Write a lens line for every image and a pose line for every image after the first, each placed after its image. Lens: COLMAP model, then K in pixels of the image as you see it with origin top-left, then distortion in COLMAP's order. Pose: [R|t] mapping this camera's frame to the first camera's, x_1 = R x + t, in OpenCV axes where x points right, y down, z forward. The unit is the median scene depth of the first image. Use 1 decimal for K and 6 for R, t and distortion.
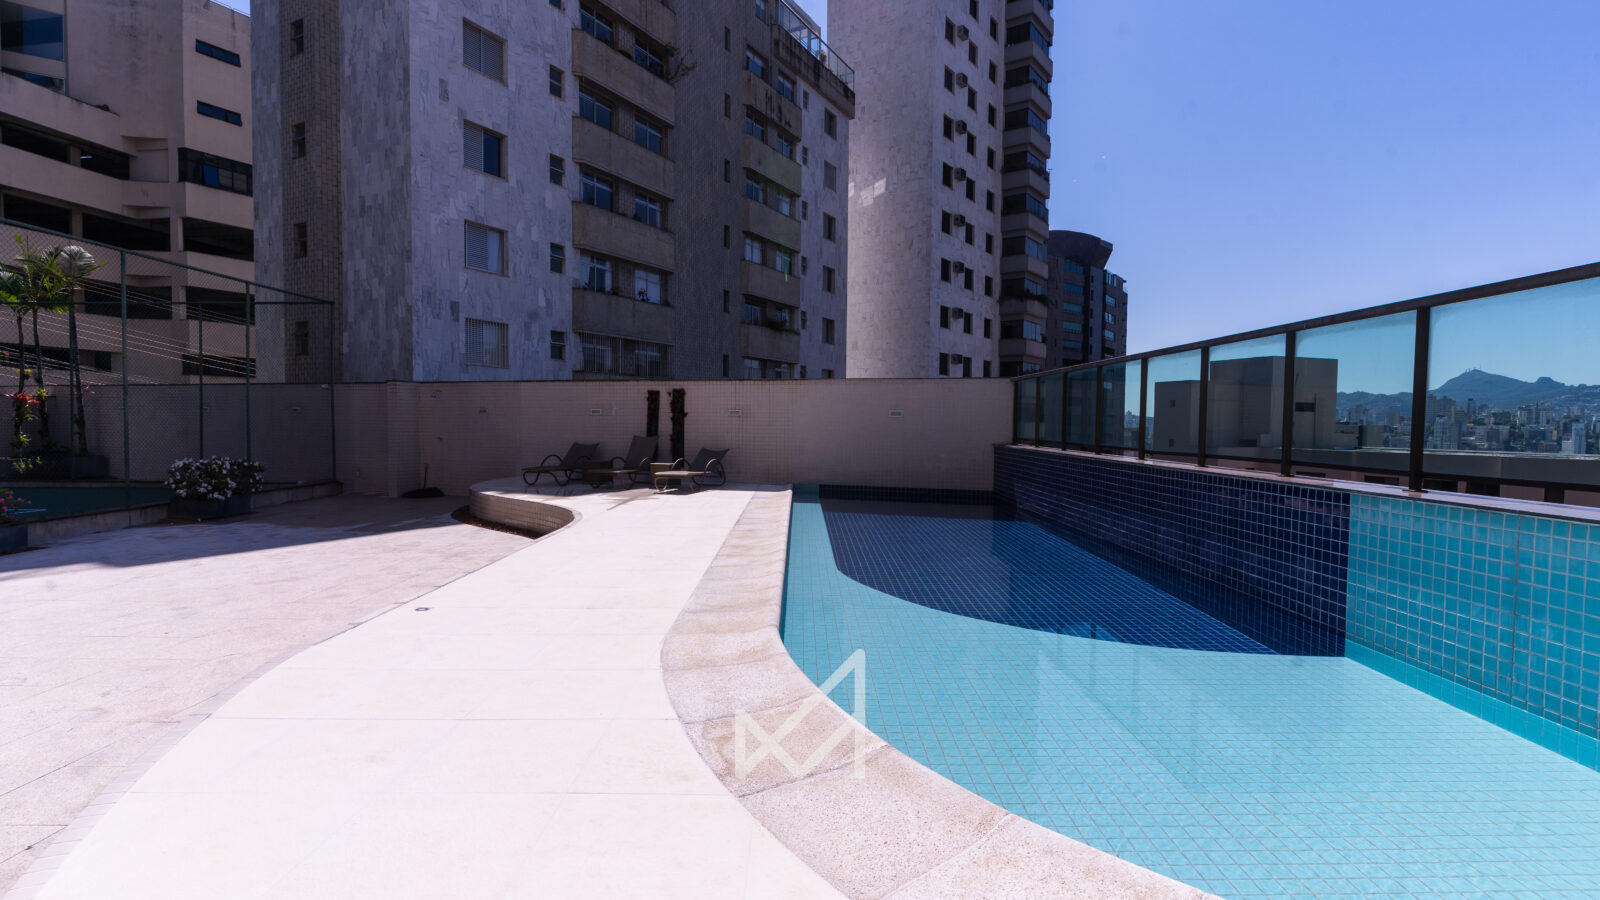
lens RADIAL K [[762.9, 0, 800.0], [0, 762.9, 449.4], [0, 0, 1]] dist [0.013218, -0.002053]
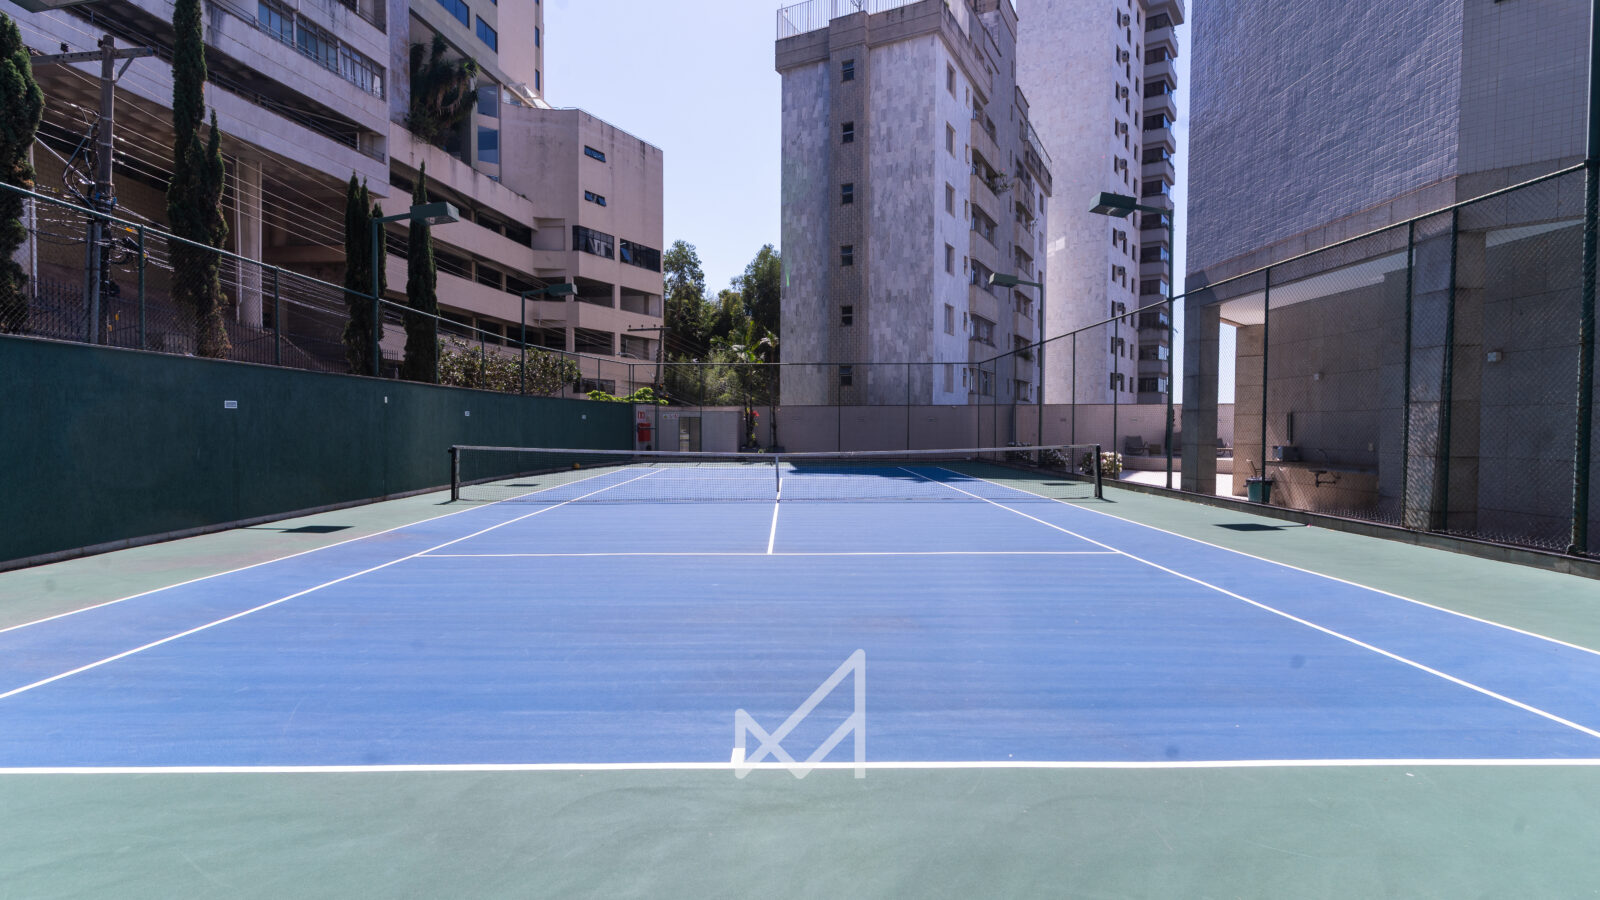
lens RADIAL K [[762.9, 0, 798.5], [0, 762.9, 451.1], [0, 0, 1]] dist [0.013218, -0.002053]
pose [[0.999853, -0.003995, 0.016672, -0.660414], [0.004053, 0.999986, -0.003497, 0.019059], [-0.016658, 0.003564, 0.999855, -0.535486]]
